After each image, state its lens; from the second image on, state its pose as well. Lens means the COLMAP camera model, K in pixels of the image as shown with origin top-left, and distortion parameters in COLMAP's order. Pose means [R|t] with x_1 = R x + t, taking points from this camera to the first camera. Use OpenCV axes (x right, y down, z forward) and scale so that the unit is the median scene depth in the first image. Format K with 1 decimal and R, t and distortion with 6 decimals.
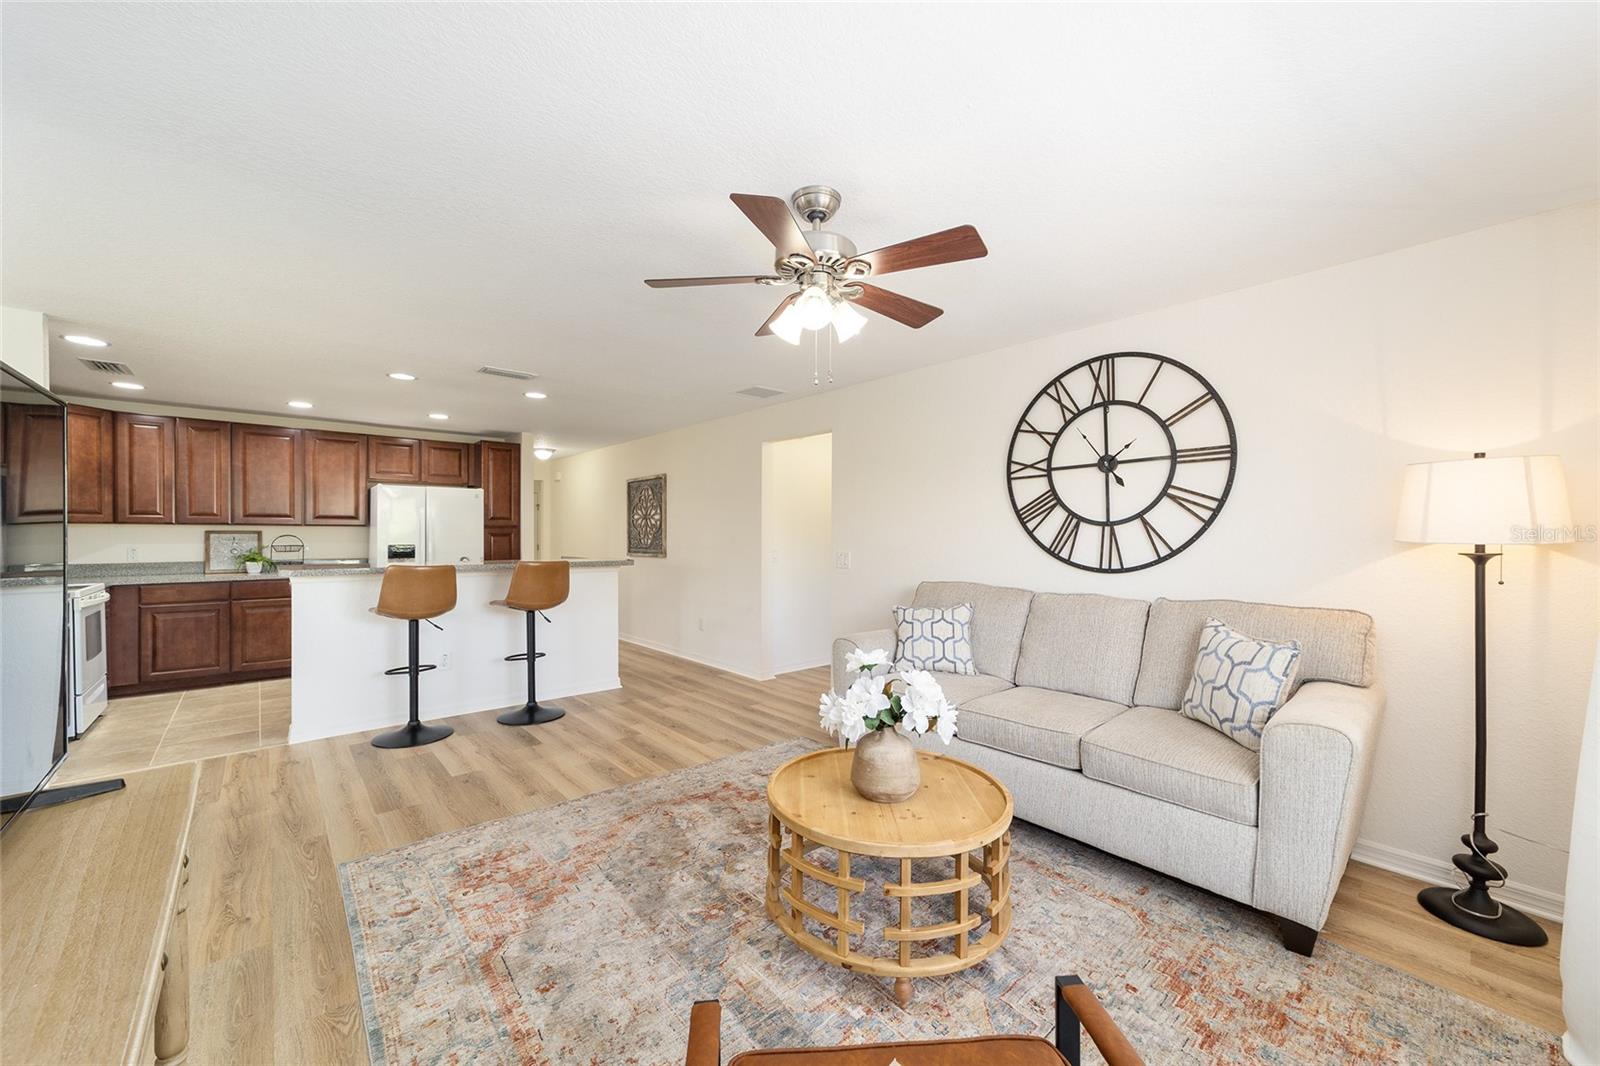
lens RADIAL K [[613.0, 0, 801.6], [0, 613.0, 536.5], [0, 0, 1]] dist [-0.015681, 0.007795]
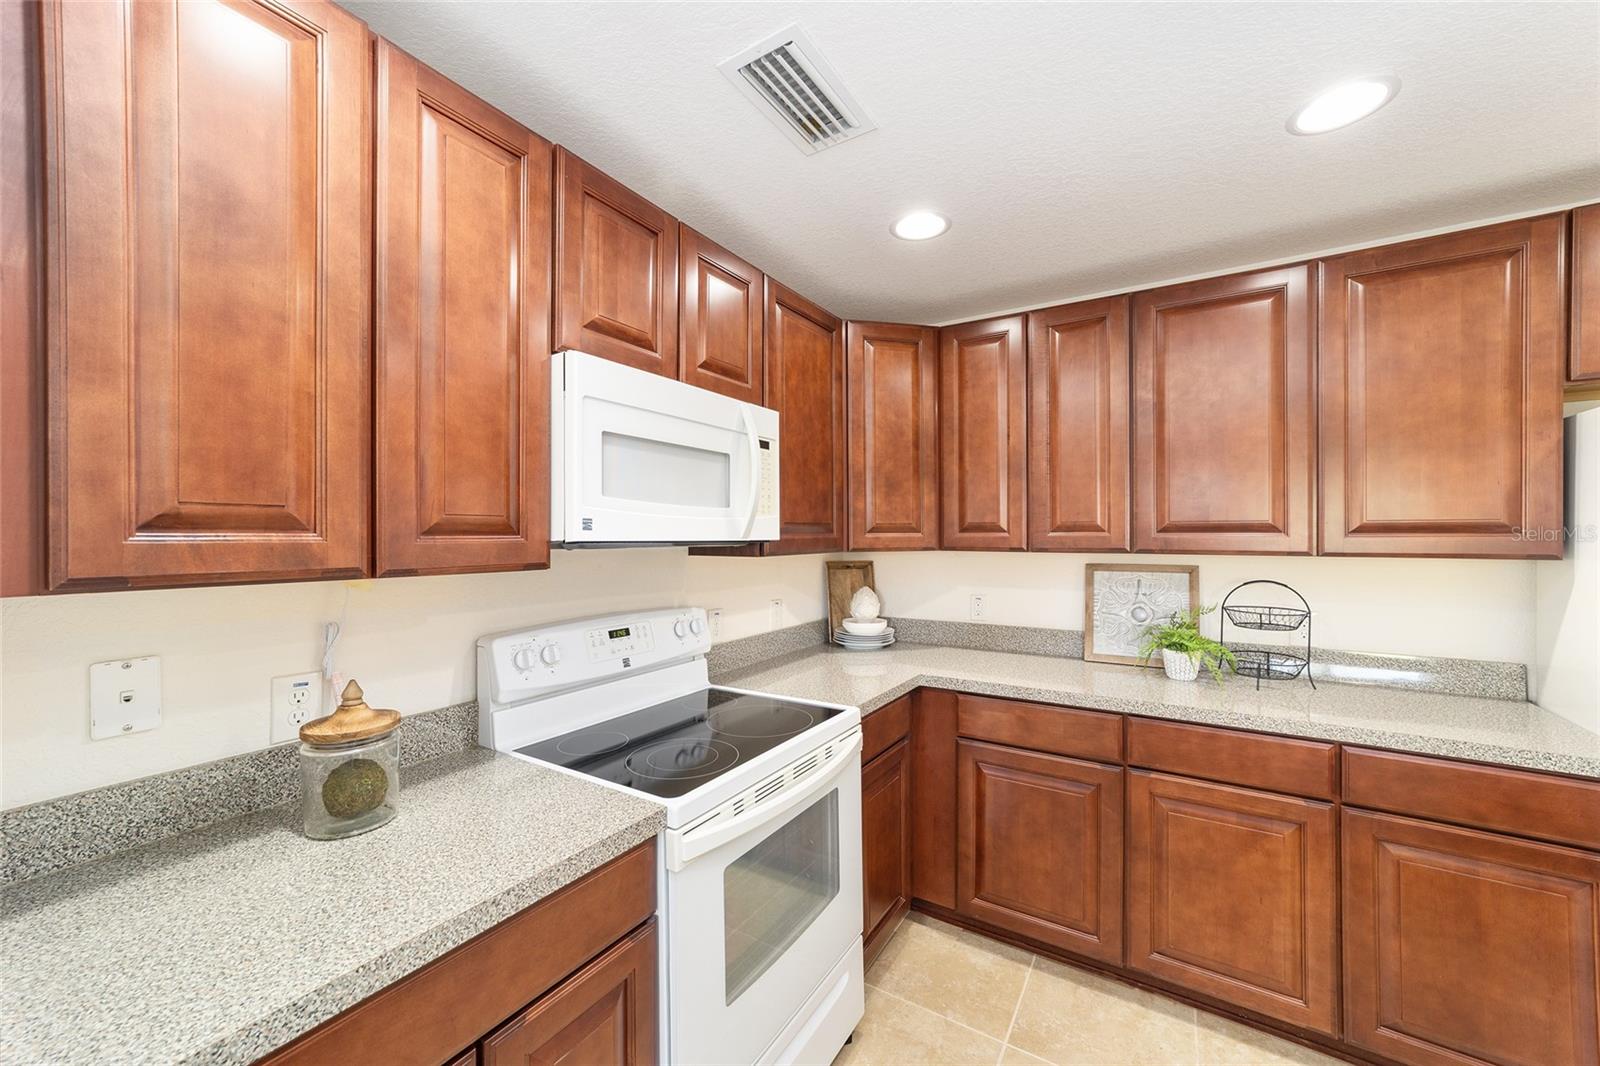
lens RADIAL K [[613.0, 0, 796.0], [0, 613.0, 534.9], [0, 0, 1]] dist [-0.015681, 0.007795]
pose [[0.277966, -0.001697, -0.960590, -0.684553], [-0.002298, 0.999994, -0.002432, -0.032670], [0.960588, 0.002884, 0.277960, 0.754384]]
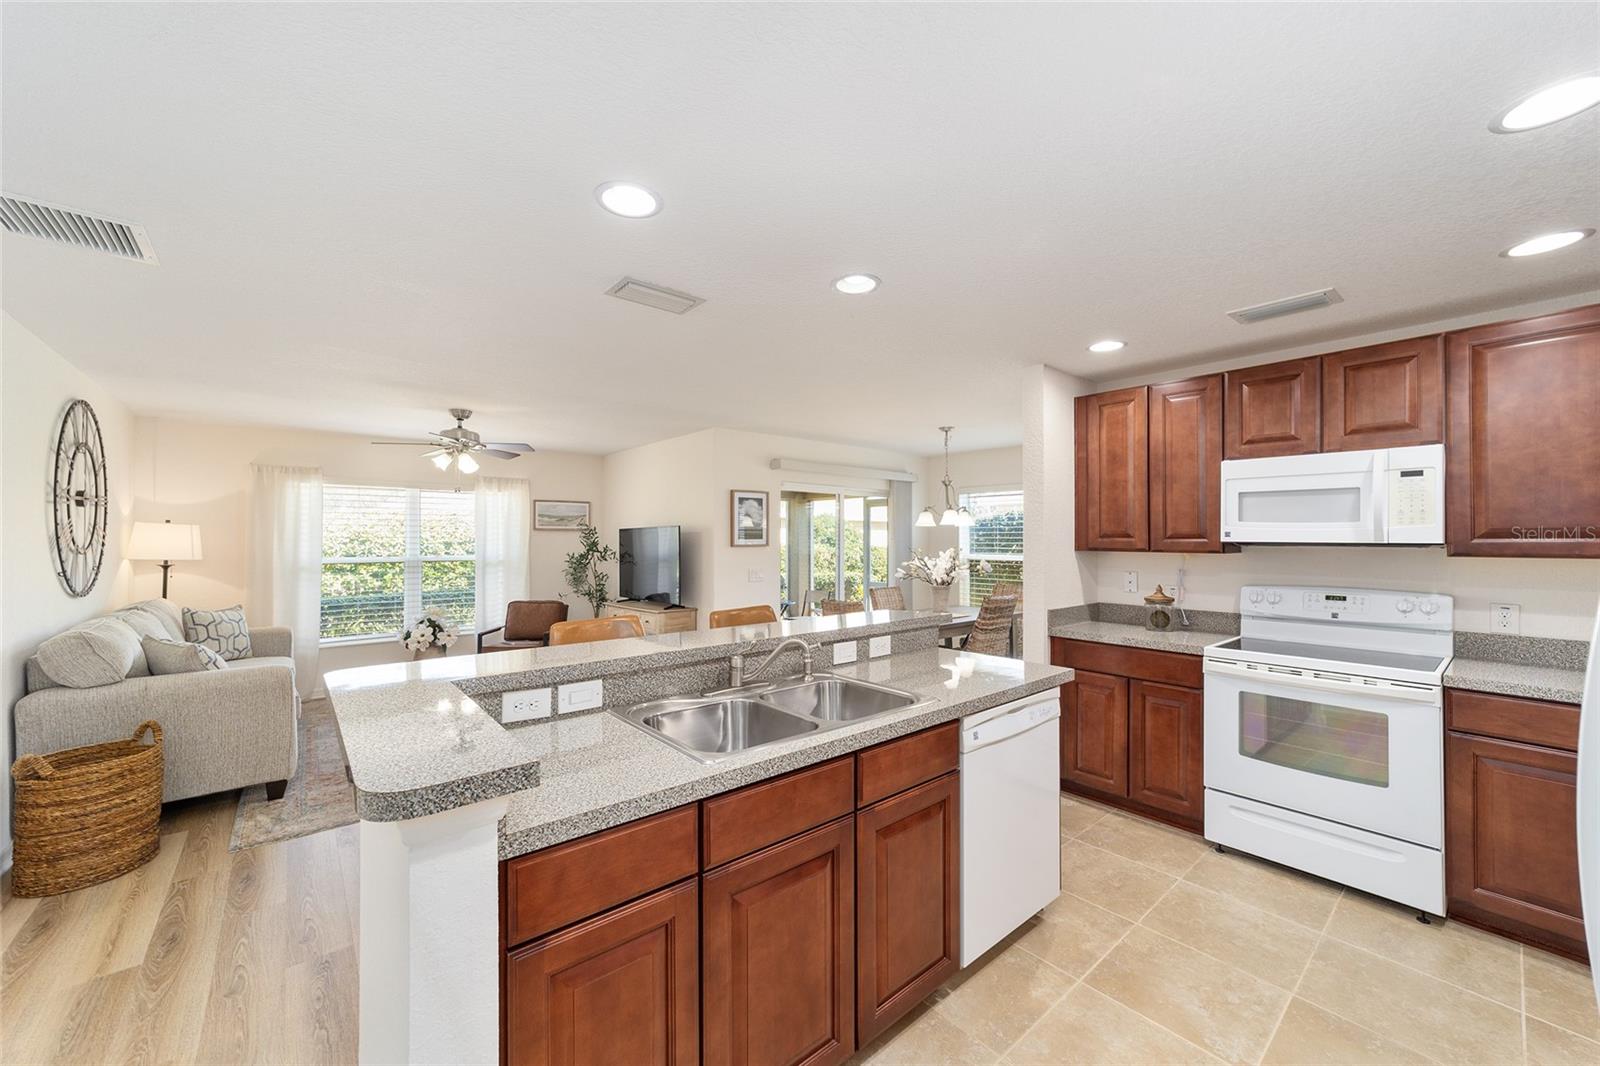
lens RADIAL K [[613.0, 0, 796.0], [0, 613.0, 533.5], [0, 0, 1]] dist [-0.015681, 0.007795]
pose [[-0.999584, -0.002040, 0.028755, -0.547170], [-0.002167, 0.999988, -0.004380, -0.035131], [-0.028746, -0.004440, -0.999577, 1.364417]]
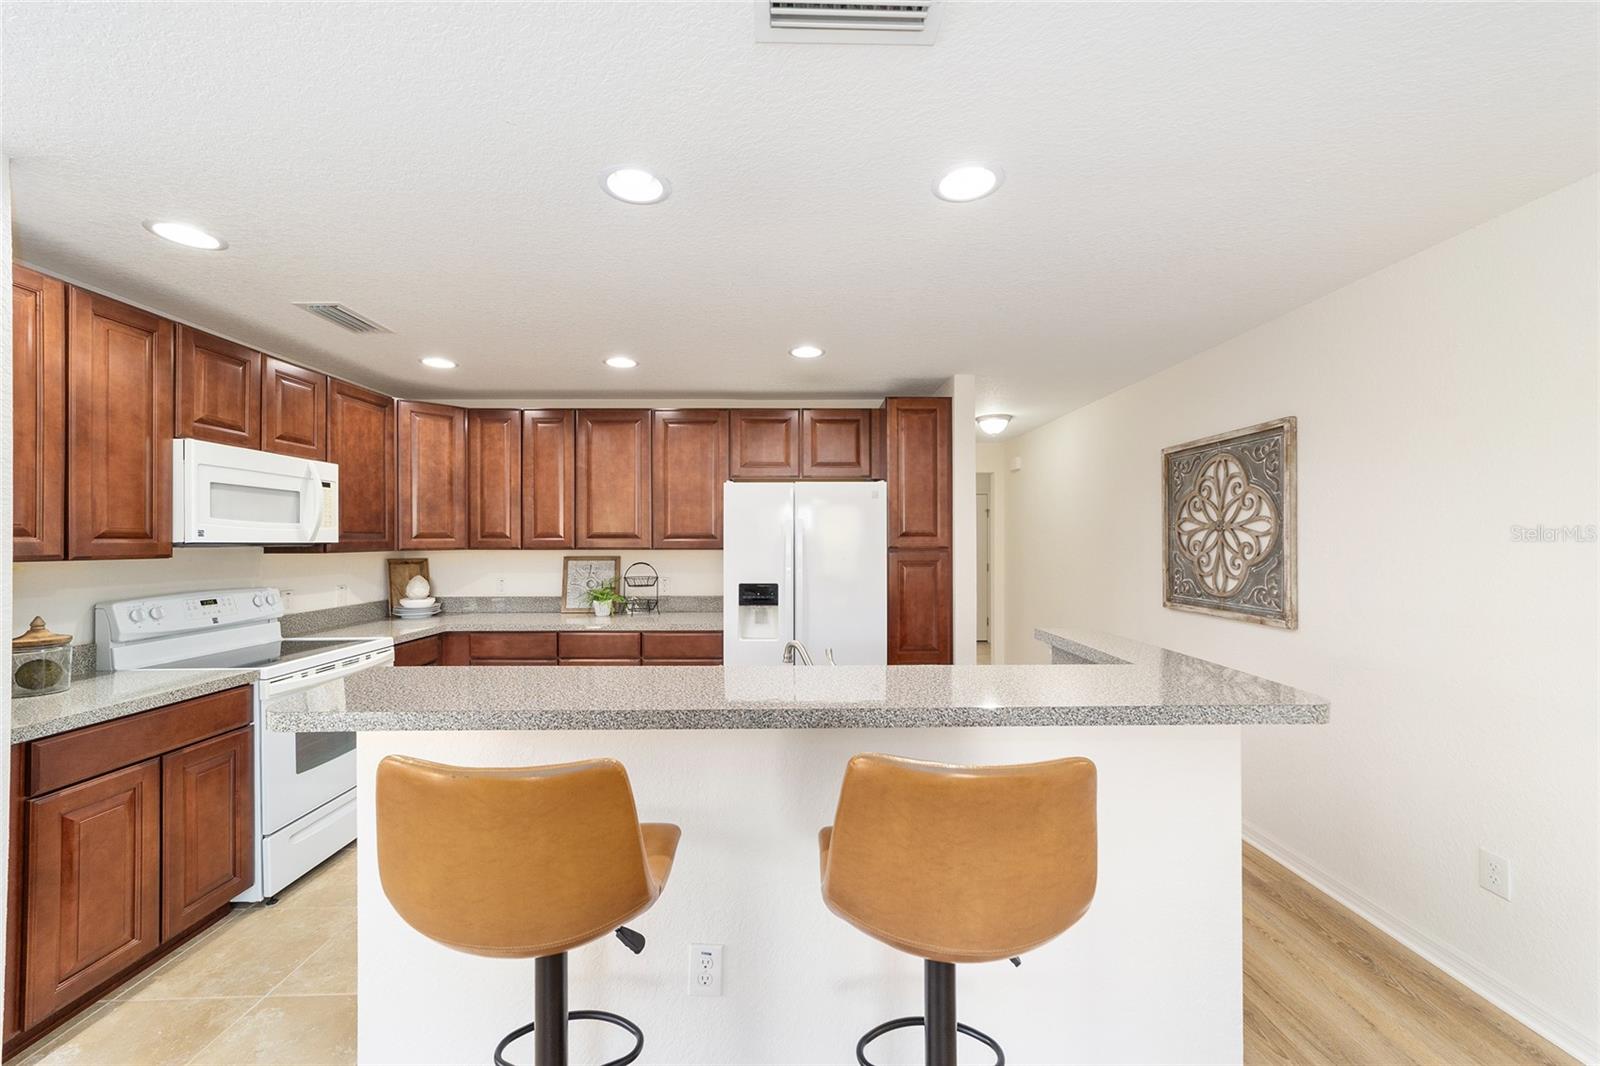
lens RADIAL K [[613.0, 0, 796.1], [0, 613.0, 536.8], [0, 0, 1]] dist [-0.015681, 0.007795]
pose [[0.755708, -0.007312, -0.654868, -0.287065], [0.000915, 0.999948, -0.010110, -0.029586], [0.654908, 0.007041, 0.755676, 0.685784]]
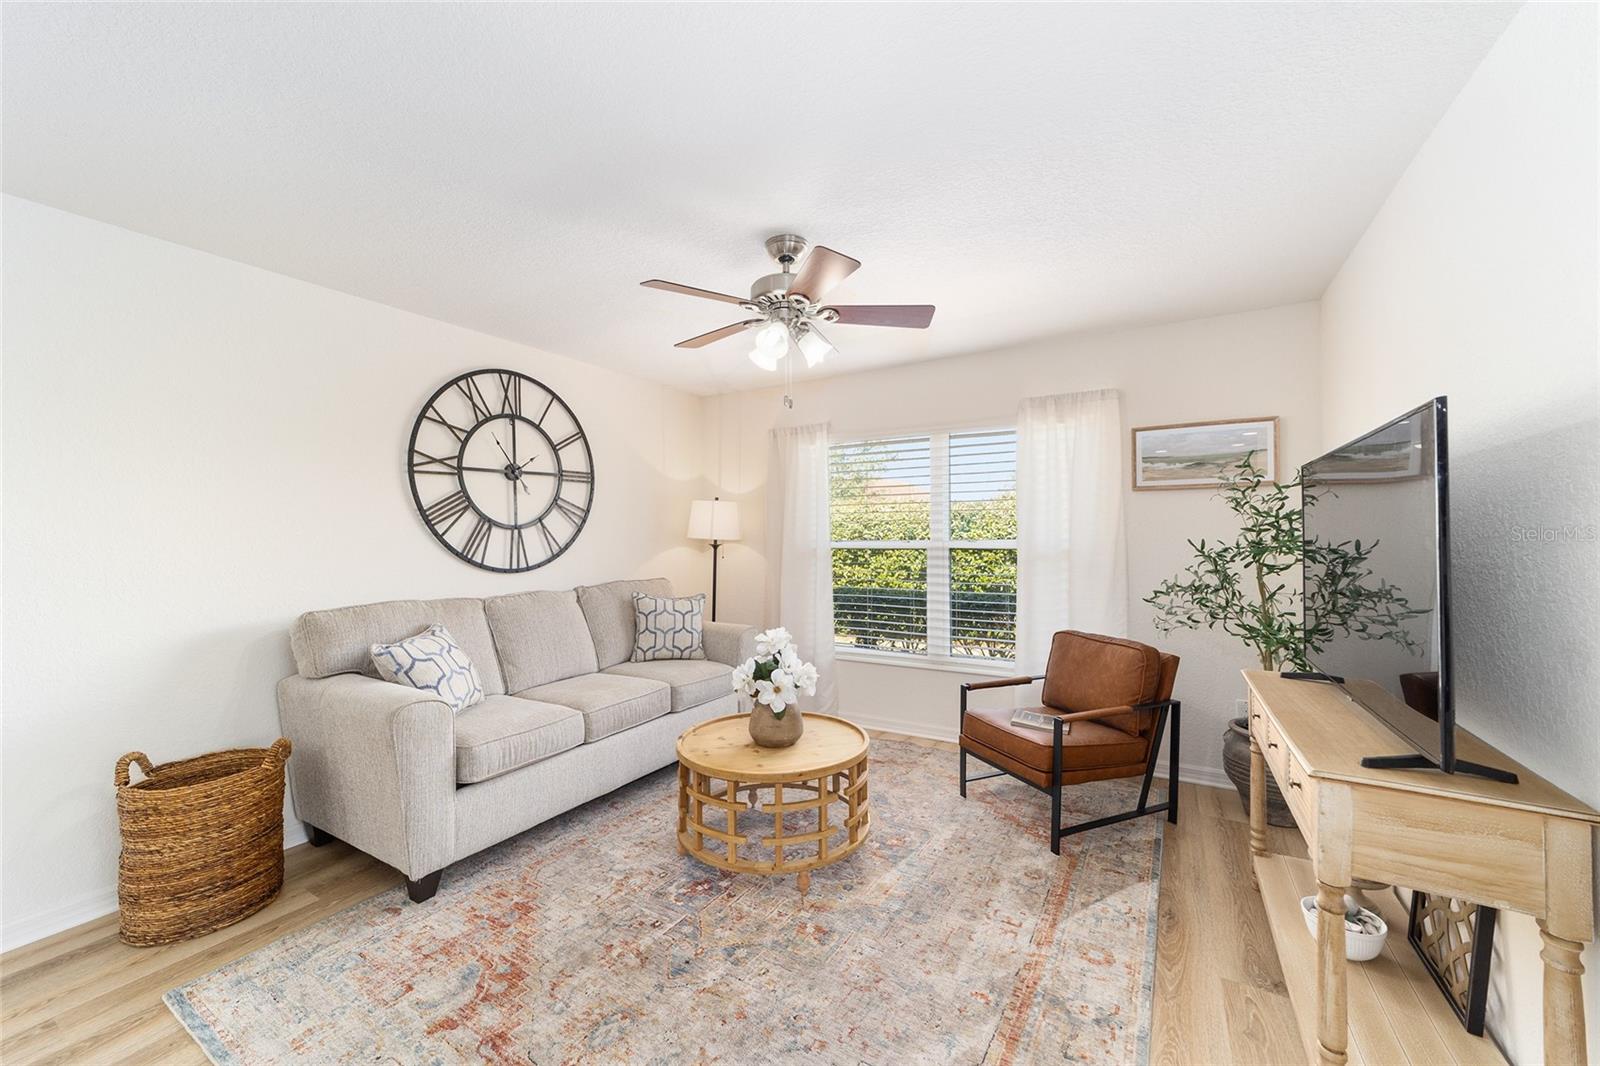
lens RADIAL K [[613.0, 0, 794.6], [0, 613.0, 536.9], [0, 0, 1]] dist [-0.015681, 0.007795]
pose [[-0.301368, -0.002449, 0.953505, -0.450263], [0.010219, 0.999931, 0.005798, -0.003458], [-0.953453, 0.011491, -0.301322, 0.560316]]
